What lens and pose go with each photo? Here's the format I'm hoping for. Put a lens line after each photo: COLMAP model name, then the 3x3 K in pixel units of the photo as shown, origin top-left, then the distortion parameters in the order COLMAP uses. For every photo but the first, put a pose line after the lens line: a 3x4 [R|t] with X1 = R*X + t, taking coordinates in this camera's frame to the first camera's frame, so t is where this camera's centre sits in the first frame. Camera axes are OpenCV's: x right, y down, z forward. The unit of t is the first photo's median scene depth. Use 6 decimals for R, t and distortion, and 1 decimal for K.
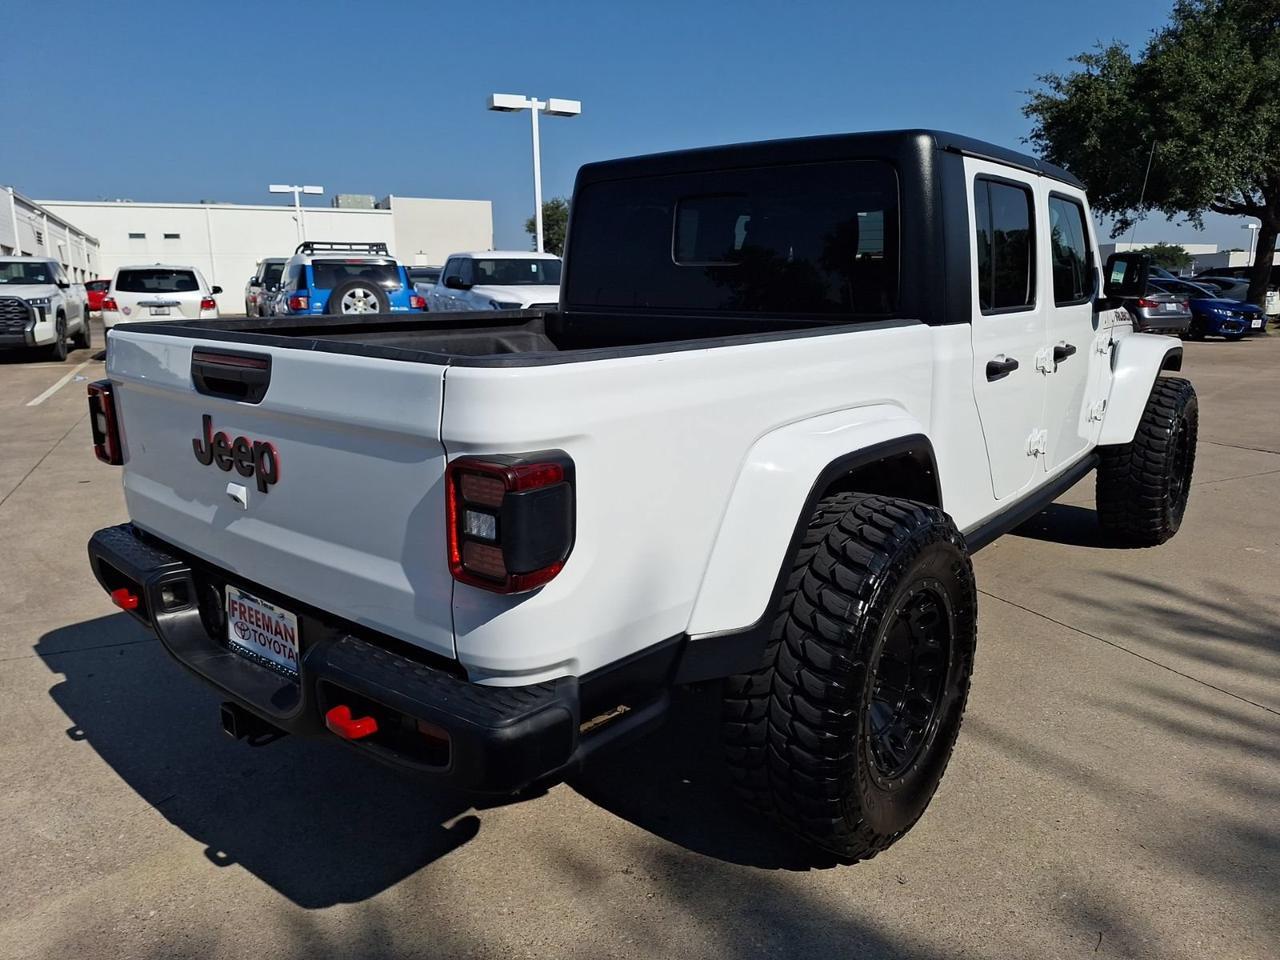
lens RADIAL K [[928.0, 0, 637.9], [0, 928.0, 461.3], [0, 0, 1]] dist [0.027602, -0.002972]
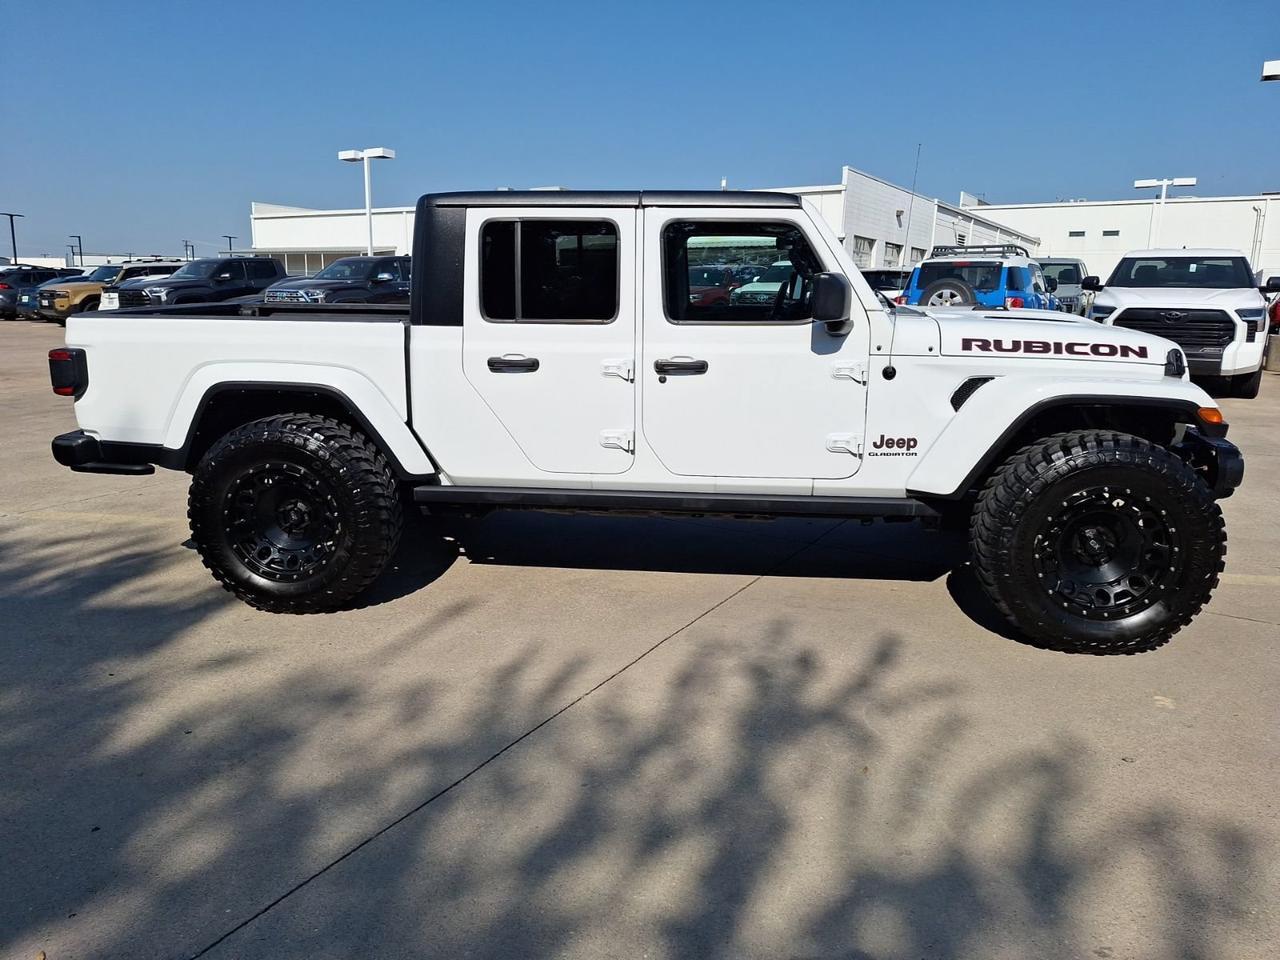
lens RADIAL K [[932.7, 0, 640.0], [0, 932.7, 480.0], [0, 0, 1]] dist [0.024379, -0.000133]
pose [[0.536613, 0.197534, -0.820382, 0.441733], [-0.178009, 0.976835, 0.118769, -0.035779], [0.824839, 0.082303, 0.559345, 0.120416]]
